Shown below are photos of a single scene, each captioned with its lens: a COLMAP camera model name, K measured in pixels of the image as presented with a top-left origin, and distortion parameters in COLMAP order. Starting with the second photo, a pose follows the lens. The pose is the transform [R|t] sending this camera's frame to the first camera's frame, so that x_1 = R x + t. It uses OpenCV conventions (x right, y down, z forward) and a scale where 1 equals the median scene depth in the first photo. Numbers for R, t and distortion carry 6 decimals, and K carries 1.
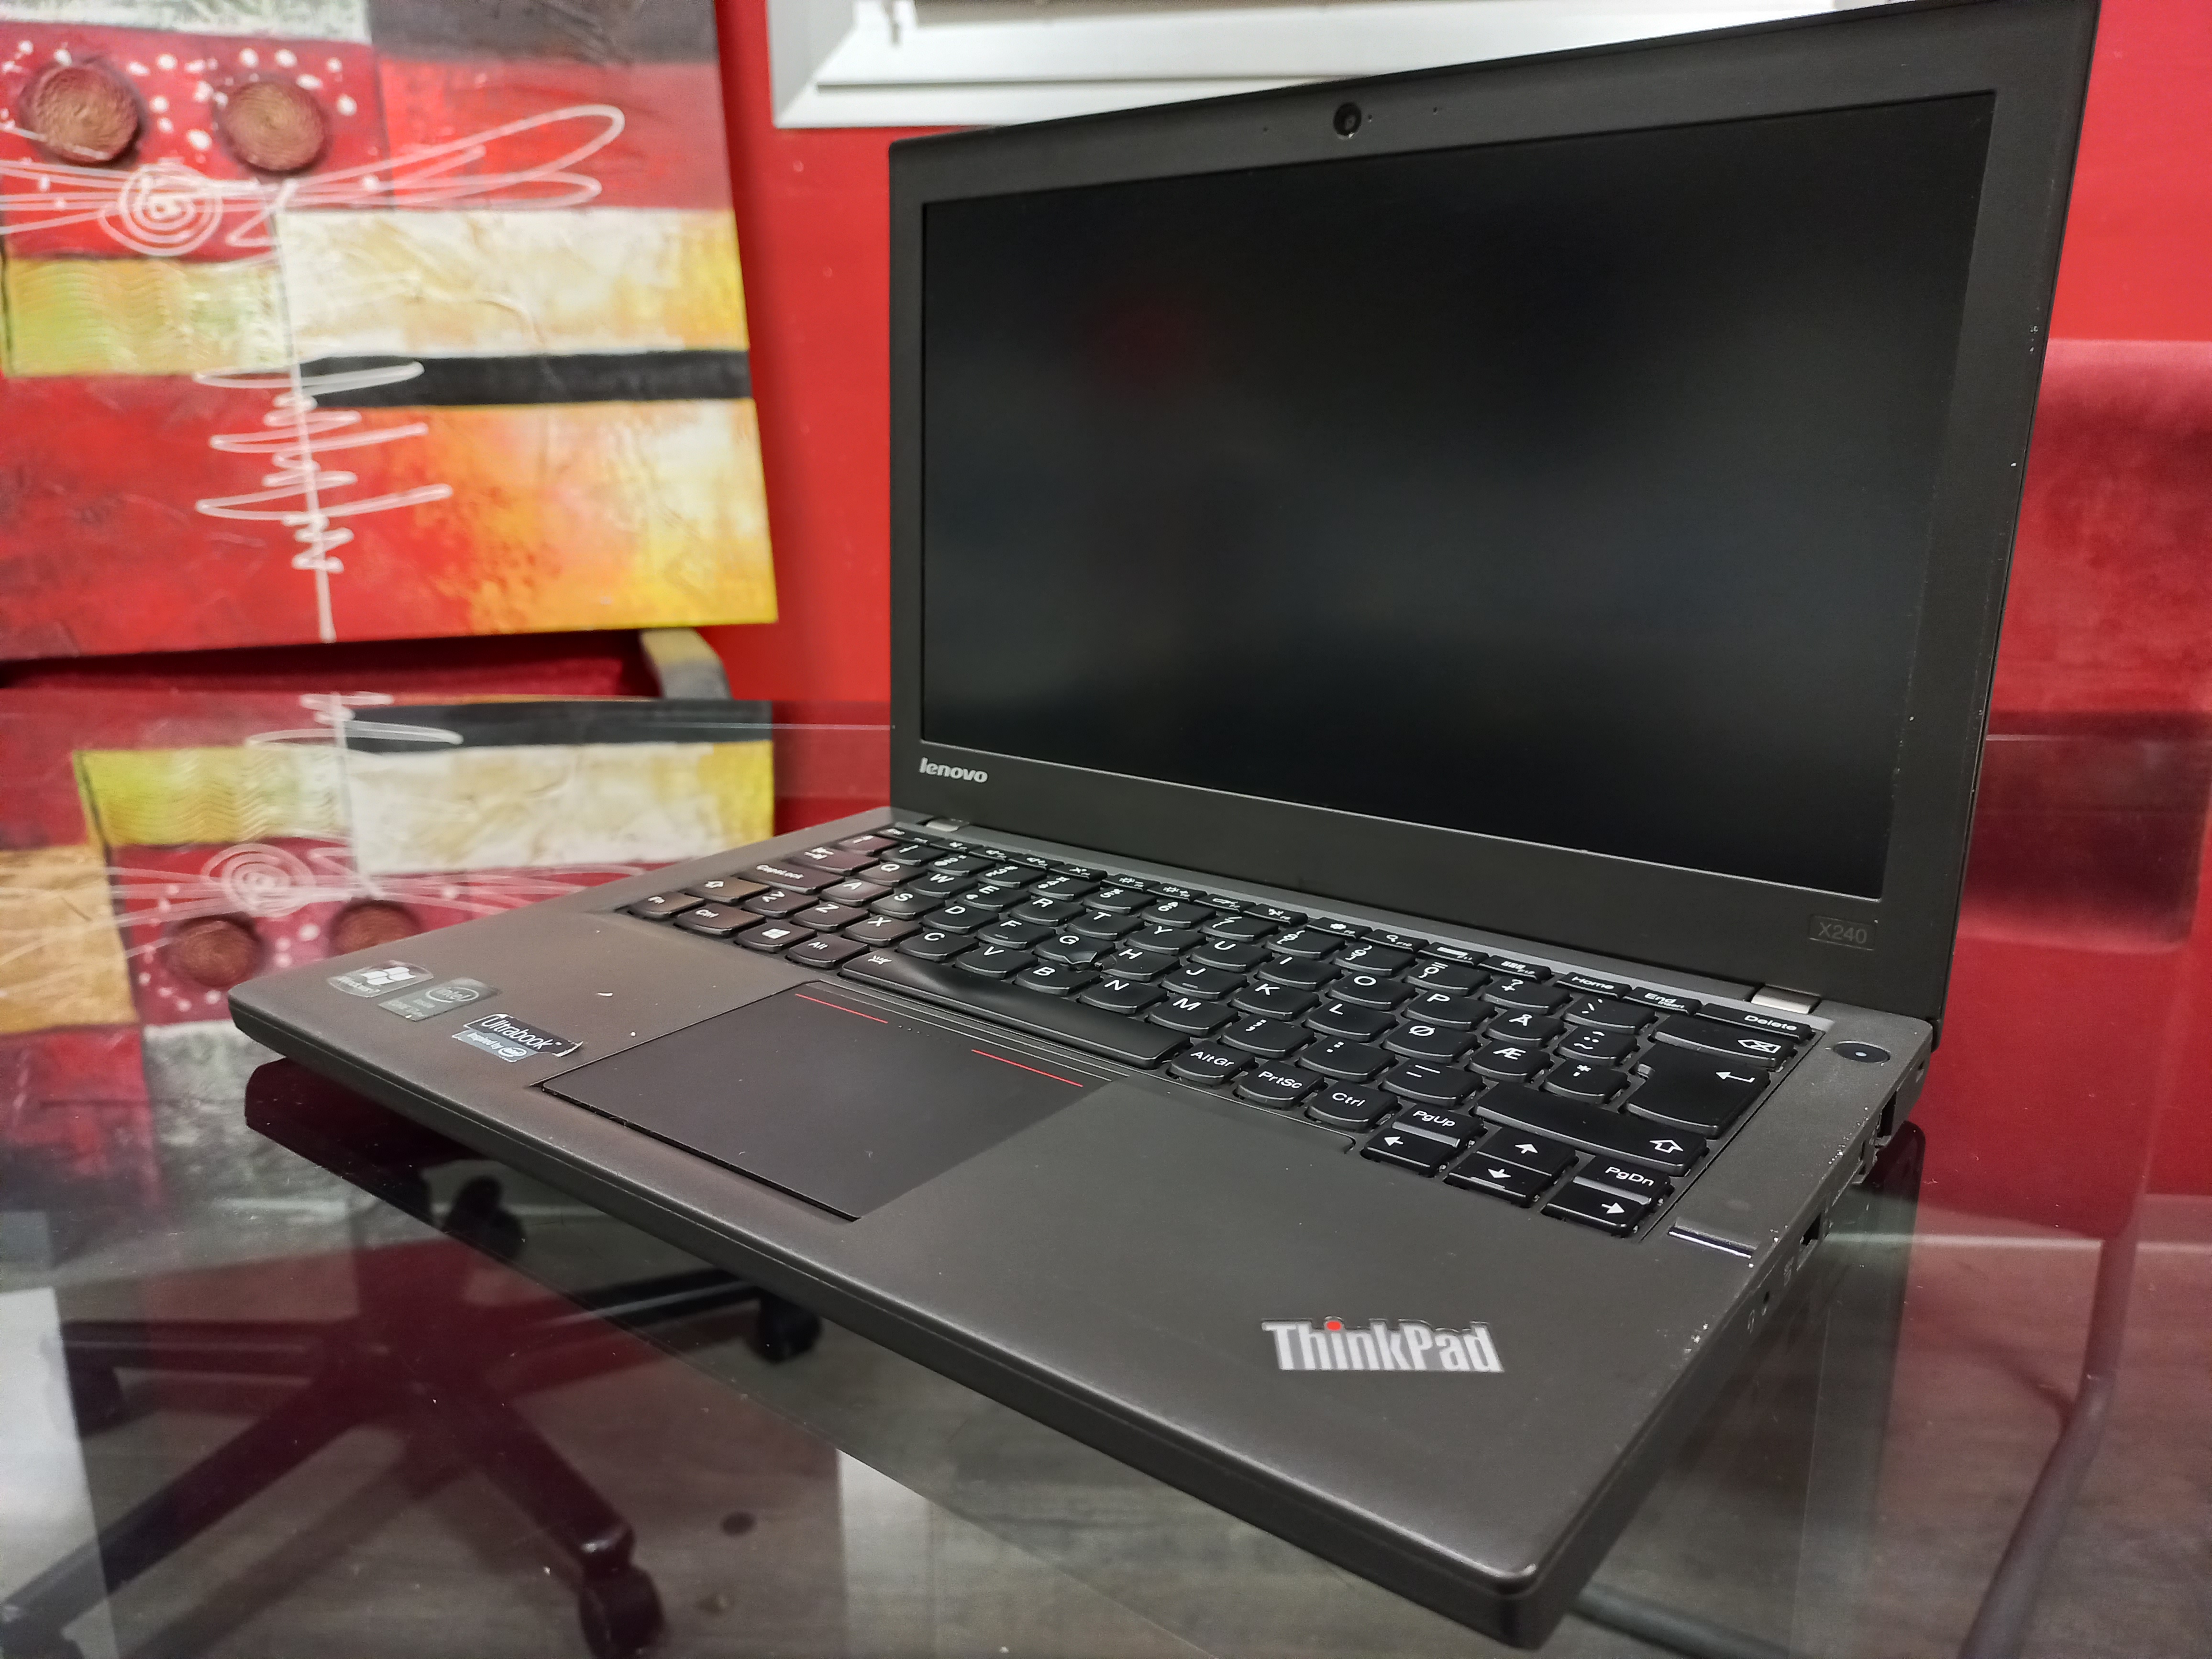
lens RADIAL K [[1582.1, 0, 1095.1], [0, 1582.1, 812.5], [0, 0, 1]] dist [0.011501, -0.001133]
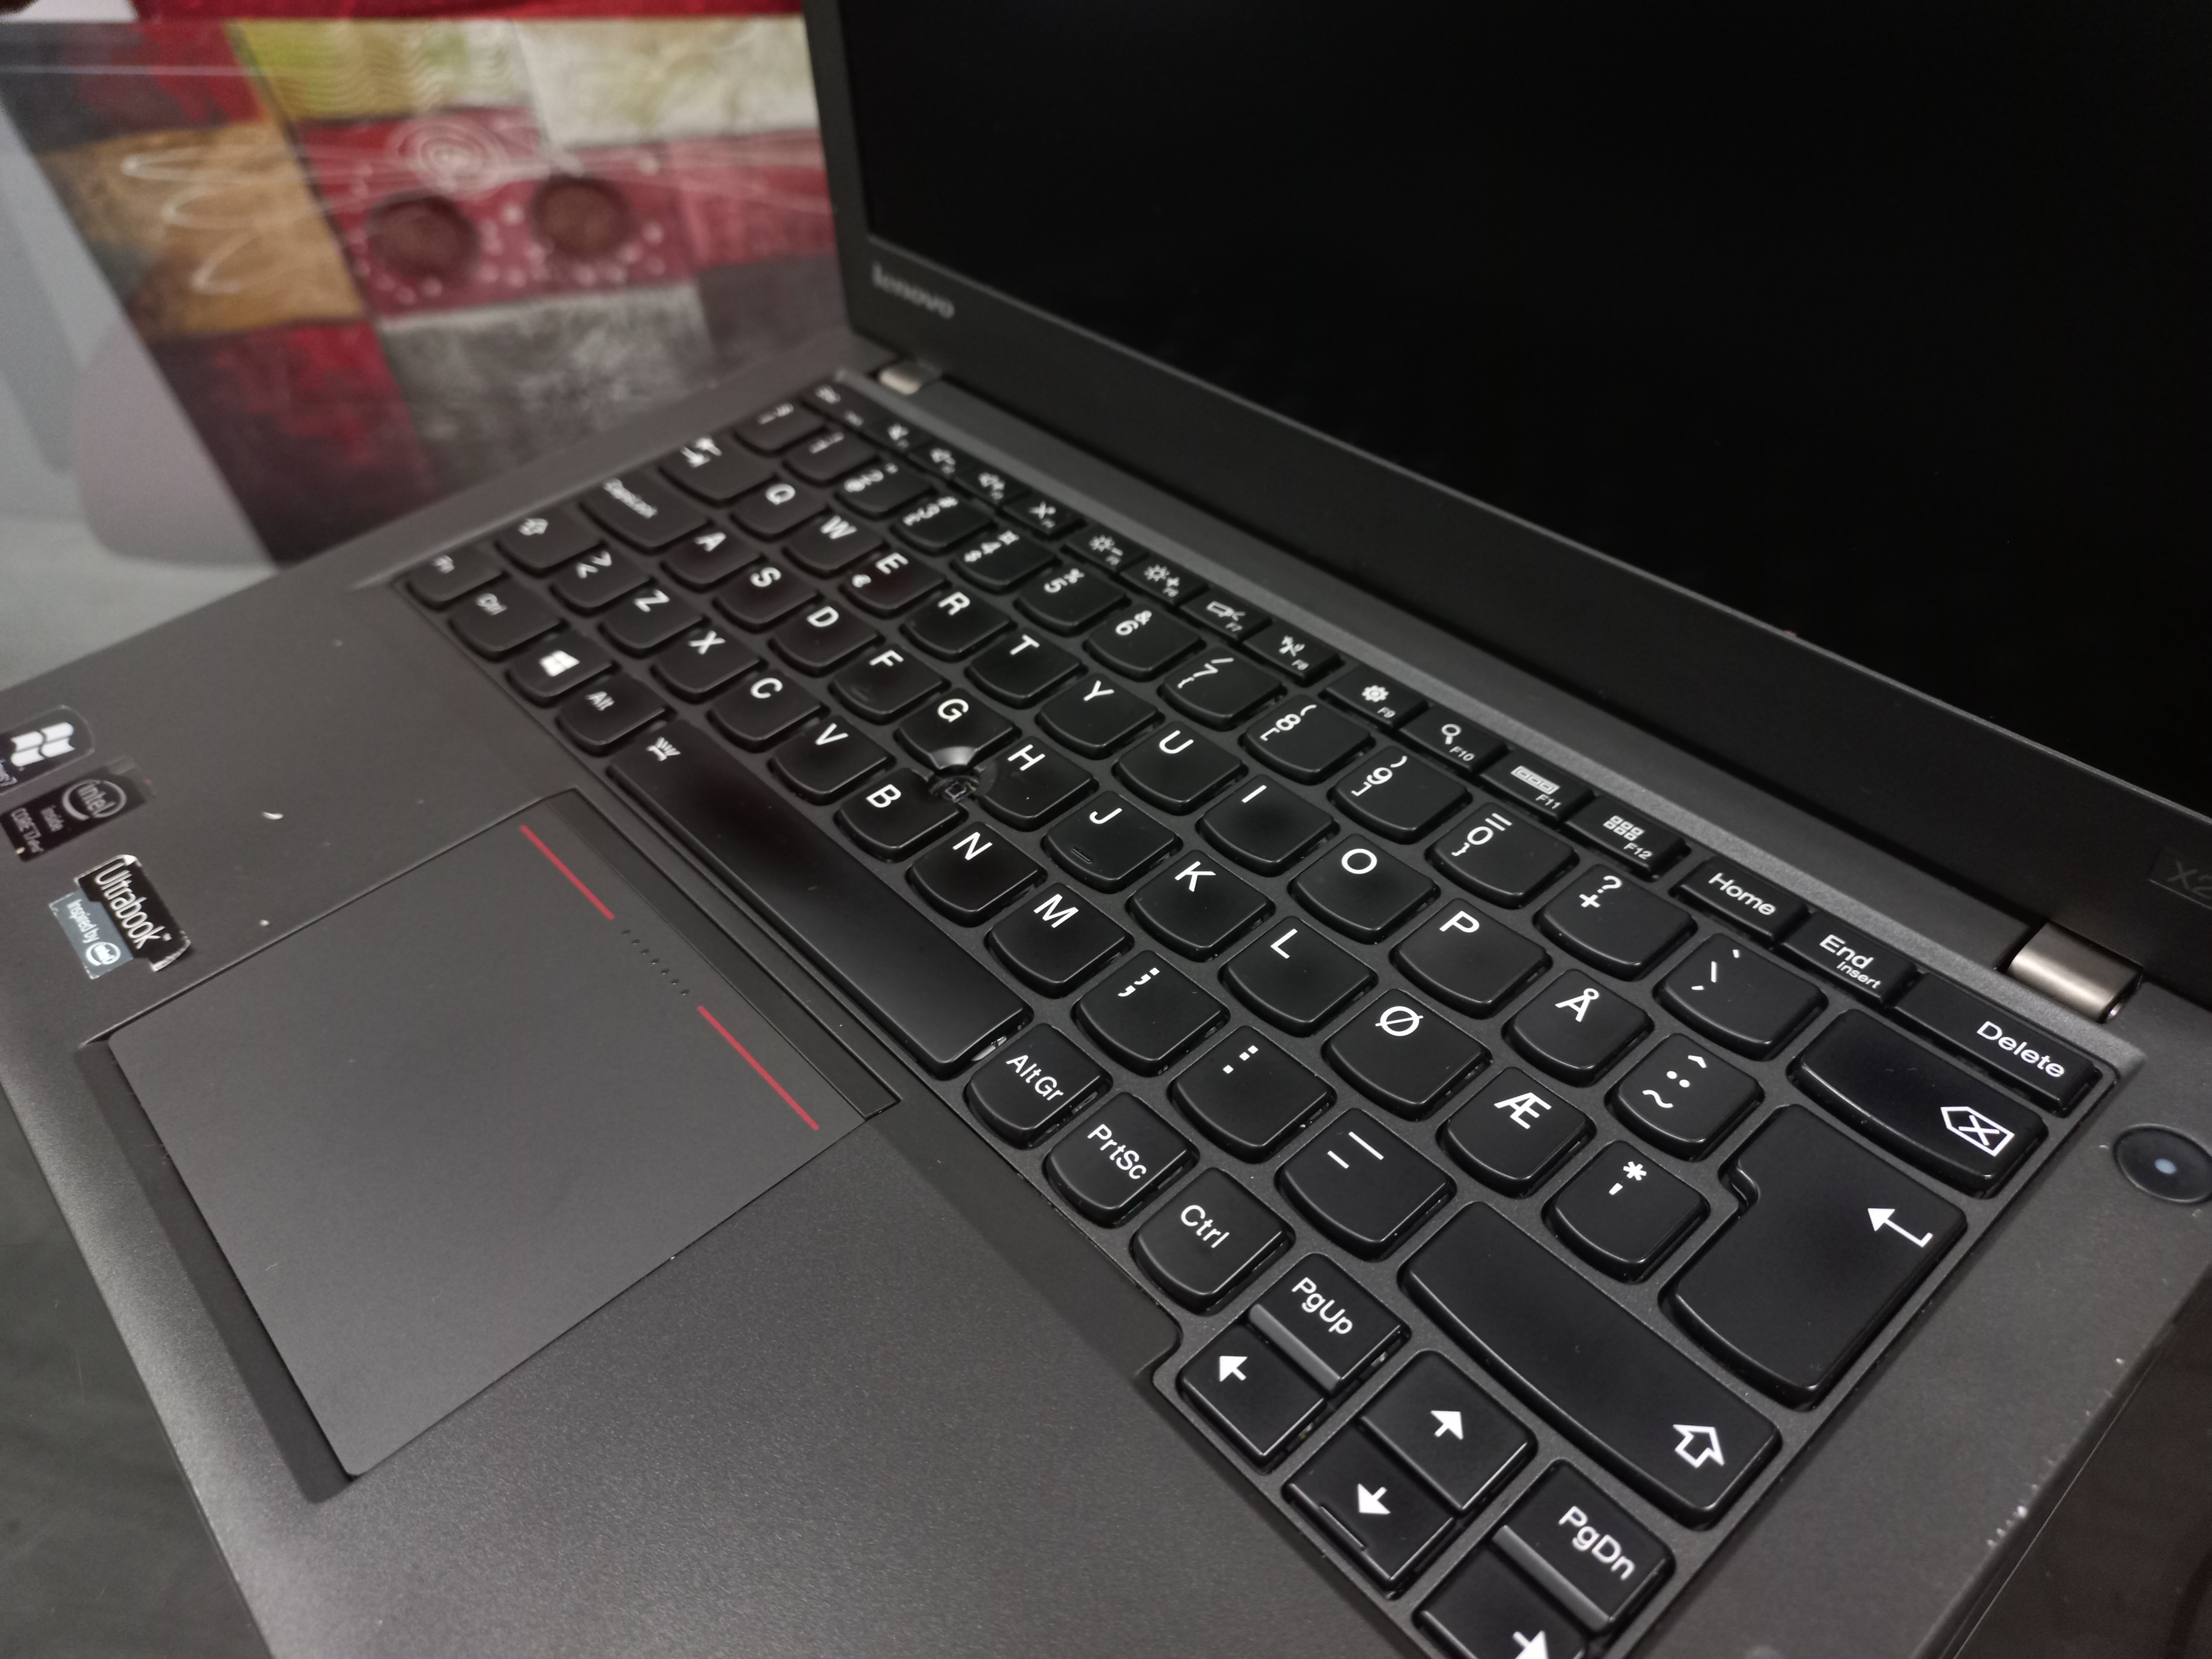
lens RADIAL K [[1591.1, 0, 1106.0], [0, 1591.1, 829.5], [0, 0, 1]] dist [-0.001938, 0.000273]
pose [[0.979405, 0.074156, -0.187796, 0.138634], [0.026379, 0.875143, 0.483144, -0.154973], [0.200177, -0.478148, 0.855163, 0.327594]]
